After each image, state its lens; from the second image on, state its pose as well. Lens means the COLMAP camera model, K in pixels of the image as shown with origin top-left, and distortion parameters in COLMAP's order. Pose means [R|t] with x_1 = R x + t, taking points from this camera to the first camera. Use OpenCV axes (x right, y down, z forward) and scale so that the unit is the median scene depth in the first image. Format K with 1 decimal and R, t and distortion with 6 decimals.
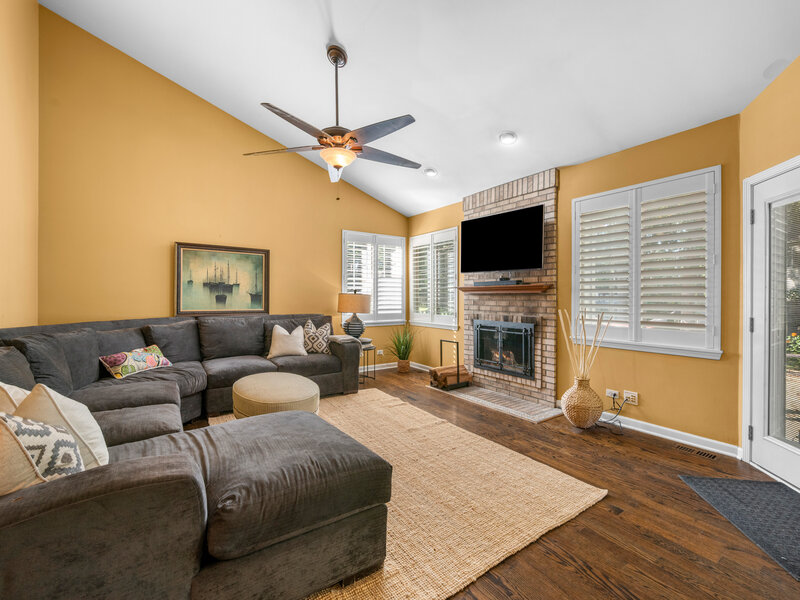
lens RADIAL K [[351.9, 0, 401.3], [0, 351.9, 298.9], [0, 0, 1]] dist [0.000014, -0.000909]
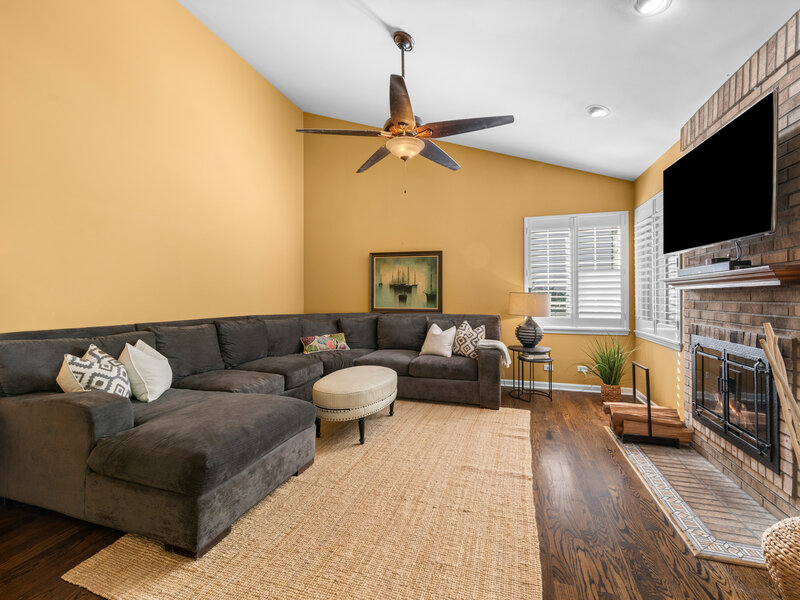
lens RADIAL K [[351.9, 0, 401.3], [0, 351.9, 298.9], [0, 0, 1]] dist [0.000014, -0.000909]
pose [[0.619320, 0.001615, -0.785137, 0.387708], [-0.002666, 0.999996, -0.000045, 0.001600], [0.785134, 0.002121, 0.619322, 0.289190]]
